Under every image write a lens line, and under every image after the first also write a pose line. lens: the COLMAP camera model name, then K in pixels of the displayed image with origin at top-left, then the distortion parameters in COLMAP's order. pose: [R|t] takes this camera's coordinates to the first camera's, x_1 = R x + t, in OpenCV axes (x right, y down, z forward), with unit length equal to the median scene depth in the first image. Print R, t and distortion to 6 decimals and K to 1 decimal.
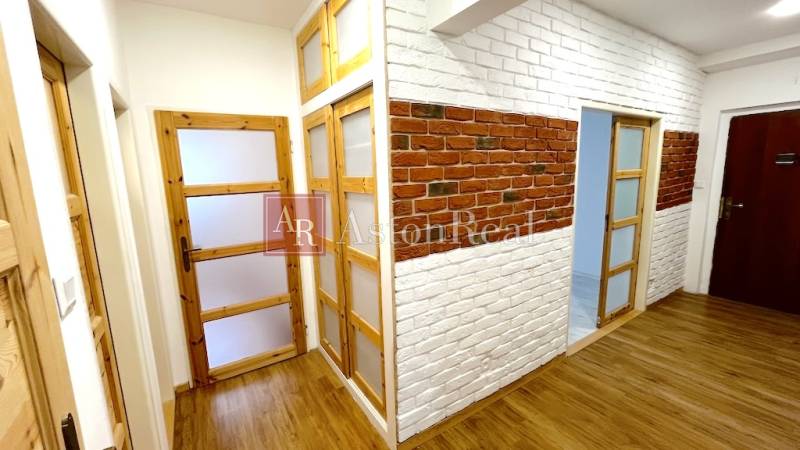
lens RADIAL K [[324.8, 0, 399.0], [0, 324.8, 225.1], [0, 0, 1]] dist [-0.001918, -0.000230]
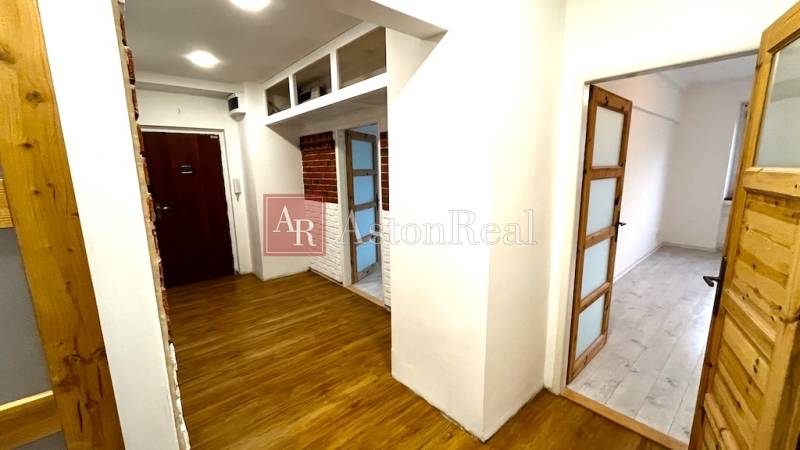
lens RADIAL K [[324.8, 0, 396.5], [0, 324.8, 226.4], [0, 0, 1]] dist [-0.001918, -0.000230]
pose [[-0.131380, -0.146675, 0.980421, -0.374557], [0.183896, 0.968222, 0.169492, -0.064314], [-0.974126, 0.202563, -0.100233, 0.471642]]
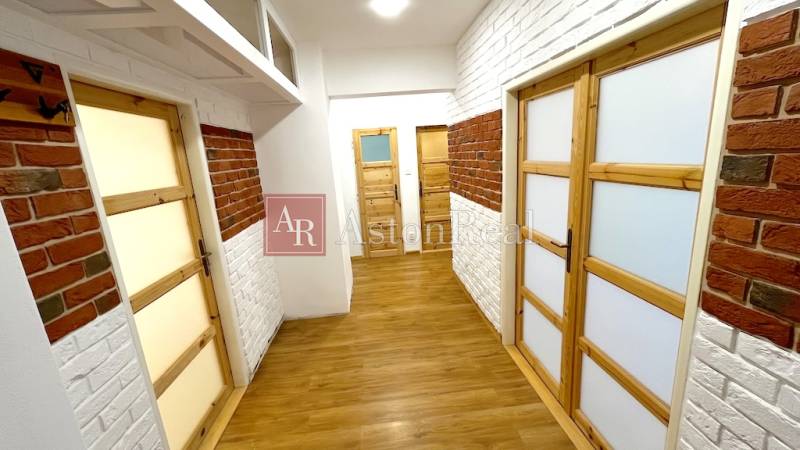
lens RADIAL K [[324.8, 0, 398.6], [0, 324.8, 227.9], [0, 0, 1]] dist [-0.001918, -0.000230]
pose [[-0.461174, 0.262494, -0.847594, 1.658991], [-0.052975, 0.945391, 0.321604, -0.282870], [0.885727, 0.193217, -0.422084, 1.239492]]
